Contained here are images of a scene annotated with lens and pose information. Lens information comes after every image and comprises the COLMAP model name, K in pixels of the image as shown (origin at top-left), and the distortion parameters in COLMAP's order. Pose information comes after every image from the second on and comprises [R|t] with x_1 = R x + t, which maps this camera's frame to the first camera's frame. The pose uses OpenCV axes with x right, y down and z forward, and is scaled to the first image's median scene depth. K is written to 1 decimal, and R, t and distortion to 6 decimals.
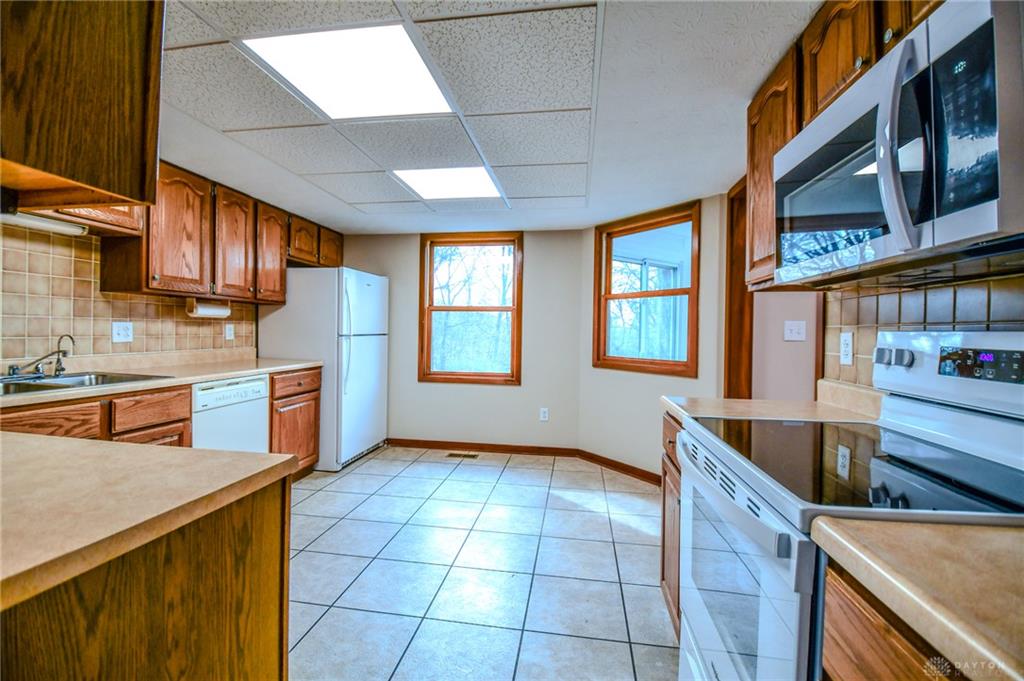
lens RADIAL K [[444.4, 0, 507.4], [0, 444.4, 335.7], [0, 0, 1]] dist [-0.000704, -0.011559]
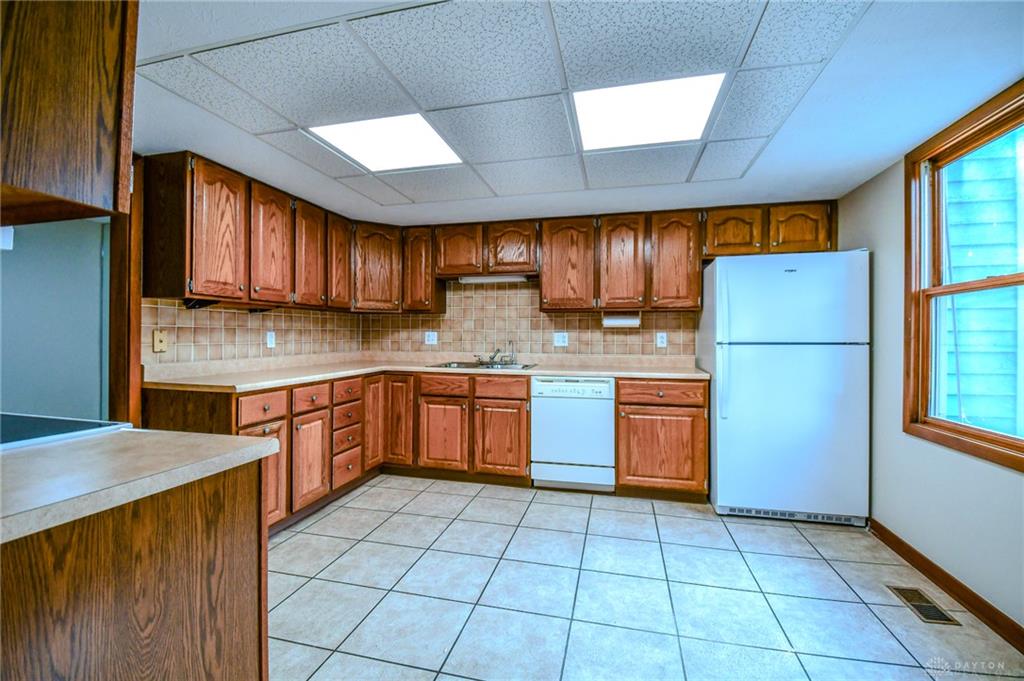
lens RADIAL K [[444.4, 0, 506.5], [0, 444.4, 335.0], [0, 0, 1]] dist [-0.000704, -0.011559]
pose [[-0.092503, -0.021768, -0.995474, 0.598717], [-0.015484, 0.999672, -0.020421, 0.009877], [0.995592, 0.013525, -0.092810, 0.919208]]
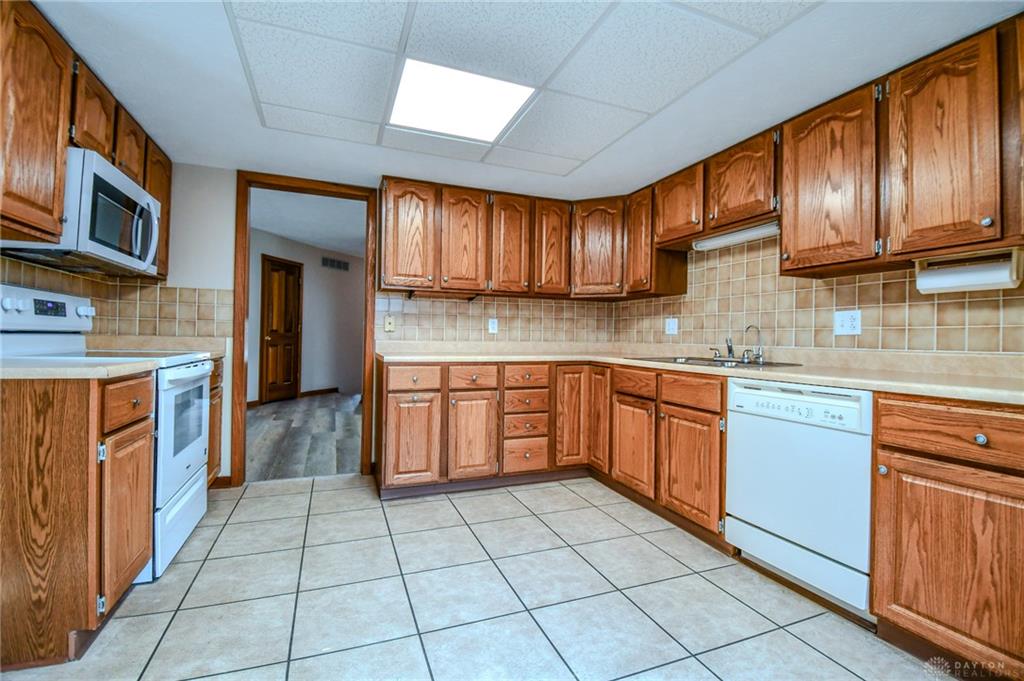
lens RADIAL K [[444.4, 0, 506.1], [0, 444.4, 335.8], [0, 0, 1]] dist [-0.000704, -0.011559]
pose [[-0.864555, -0.035590, -0.501277, 0.097344], [-0.037537, 0.999276, -0.006208, 0.043975], [0.501135, 0.013449, -0.865265, 1.344921]]
